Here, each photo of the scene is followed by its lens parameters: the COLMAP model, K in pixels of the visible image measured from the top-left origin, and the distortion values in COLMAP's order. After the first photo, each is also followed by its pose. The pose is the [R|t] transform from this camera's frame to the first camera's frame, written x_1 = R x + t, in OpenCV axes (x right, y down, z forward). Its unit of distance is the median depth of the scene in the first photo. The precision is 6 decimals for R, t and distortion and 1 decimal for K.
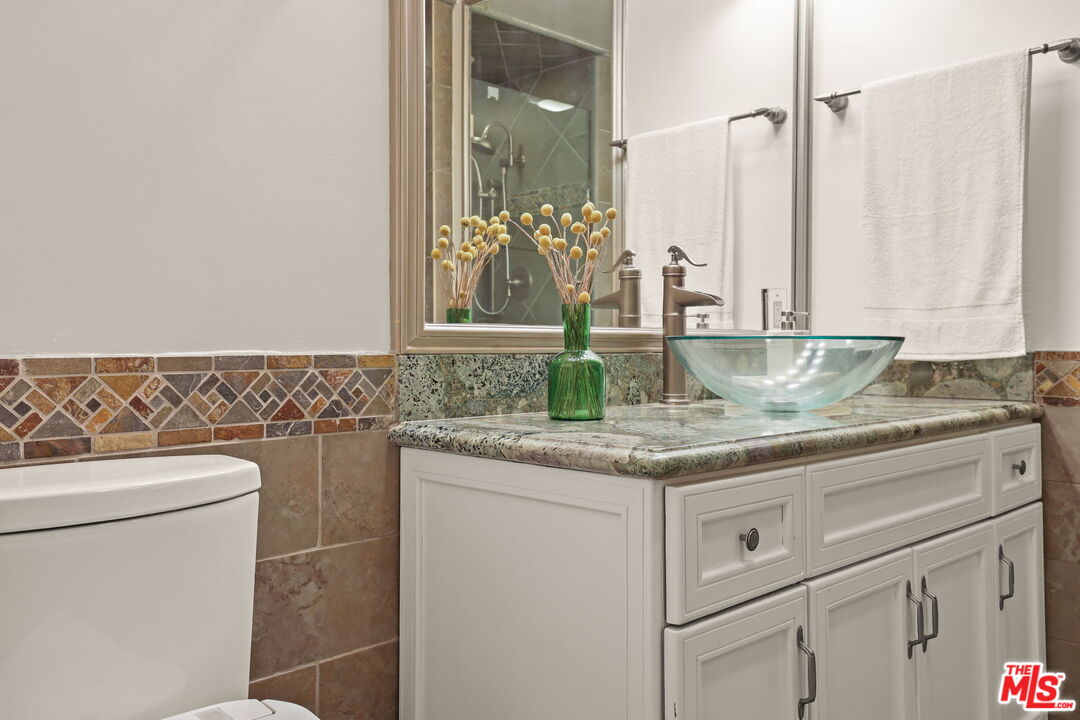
lens RADIAL K [[890.6, 0, 539.9], [0, 890.6, 345.4], [0, 0, 1]] dist [0.052166, 0.006520]
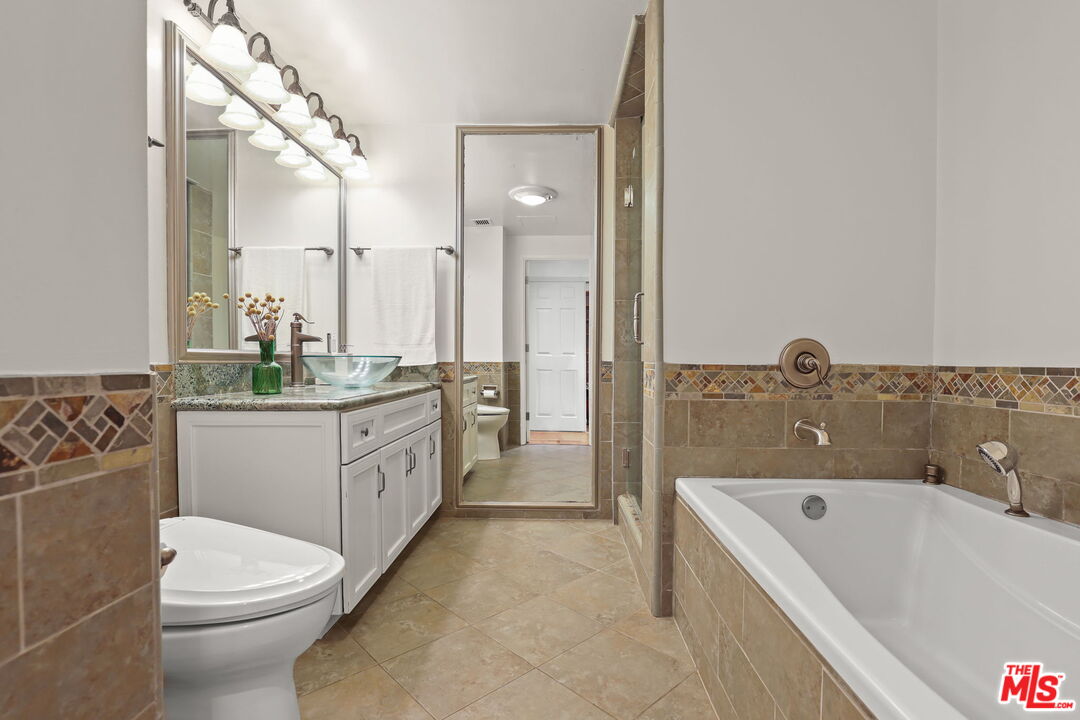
lens RADIAL K [[504.9, 0, 541.7], [0, 504.9, 354.3], [0, 0, 1]] dist [-0.020005, 0.001050]
pose [[0.722568, 0.008316, 0.691249, -0.258044], [-0.001368, 0.999943, -0.010600, -0.000930], [-0.691298, 0.006713, 0.722538, -0.273978]]
